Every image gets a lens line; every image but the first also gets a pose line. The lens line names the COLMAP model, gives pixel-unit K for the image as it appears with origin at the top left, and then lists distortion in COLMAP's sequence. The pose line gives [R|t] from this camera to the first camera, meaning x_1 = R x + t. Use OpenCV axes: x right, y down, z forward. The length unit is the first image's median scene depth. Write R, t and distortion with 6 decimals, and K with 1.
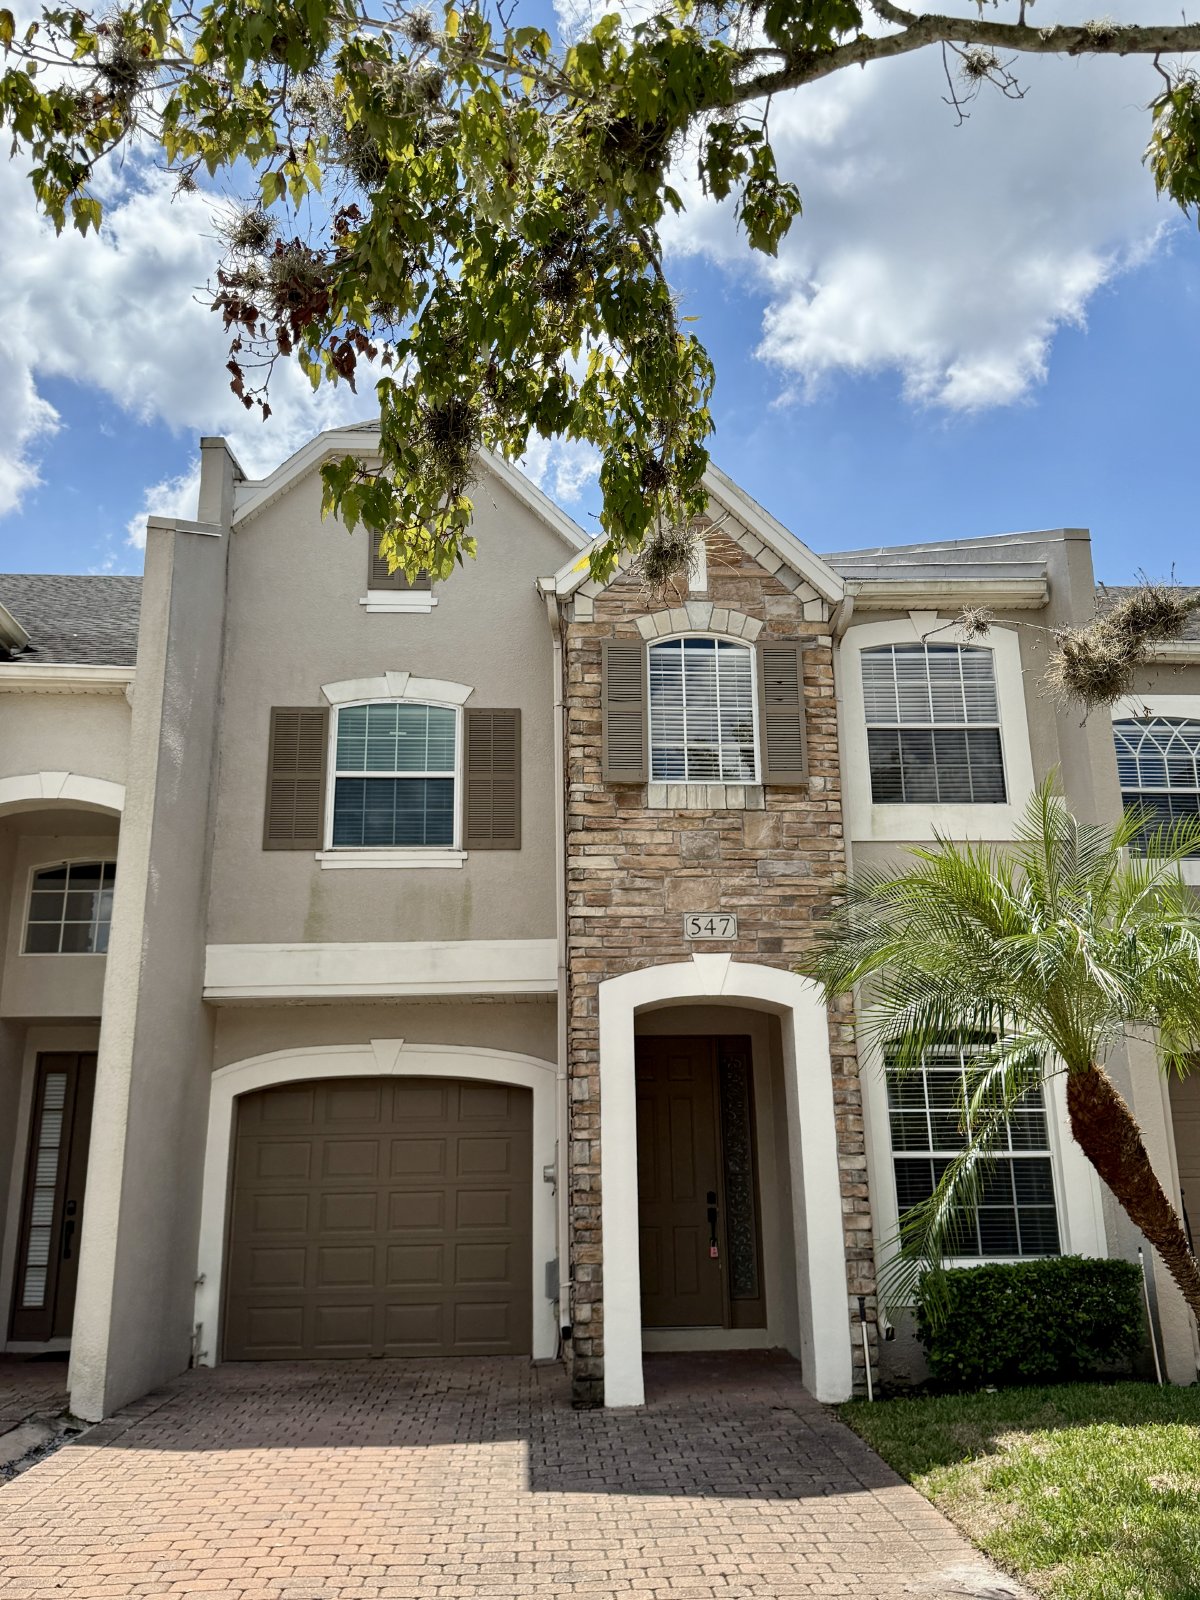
lens RADIAL K [[1296.8, 0, 600.0], [0, 1296.8, 800.0], [0, 0, 1]] dist [0.078046, -0.220564]
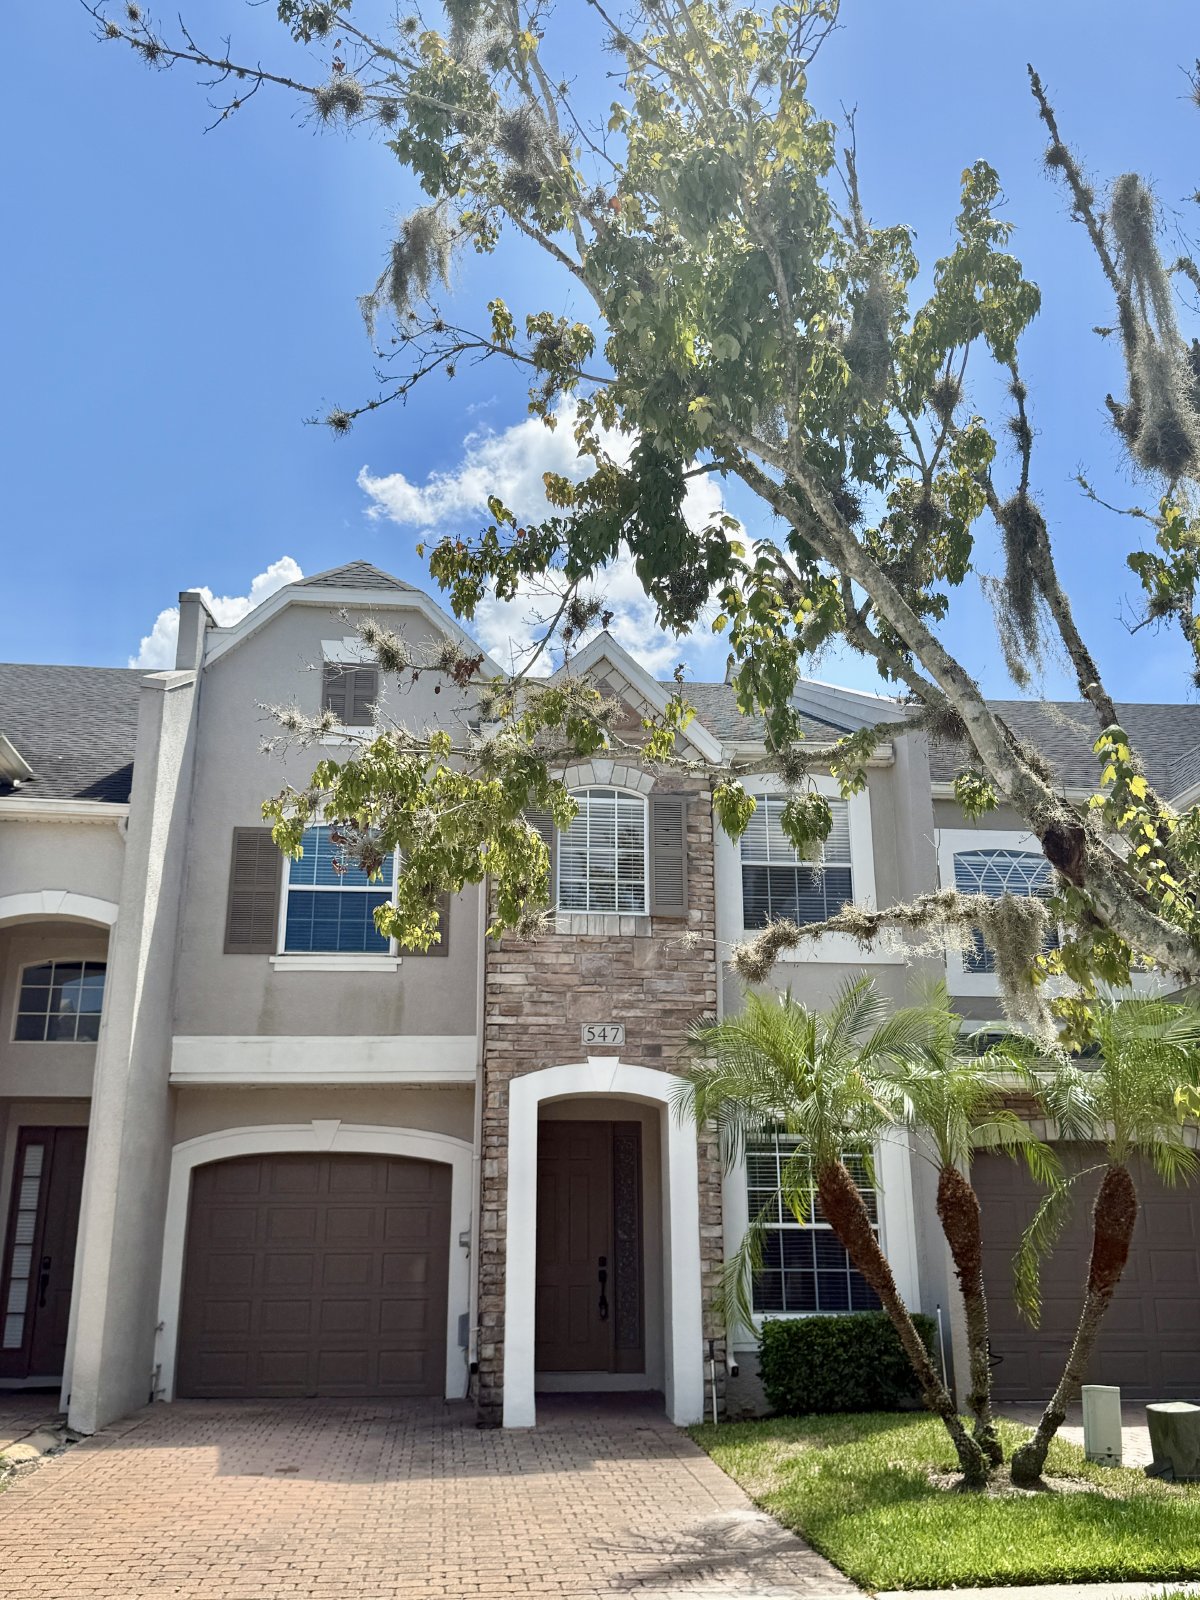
lens RADIAL K [[1393.6, 0, 600.0], [0, 1393.6, 800.0], [0, 0, 1]] dist [0.096705, -0.287939]
pose [[0.998505, 0.027627, 0.047155, 0.014291], [-0.026241, 0.999212, -0.029772, -0.081773], [-0.047940, 0.028490, 0.998444, -0.309180]]
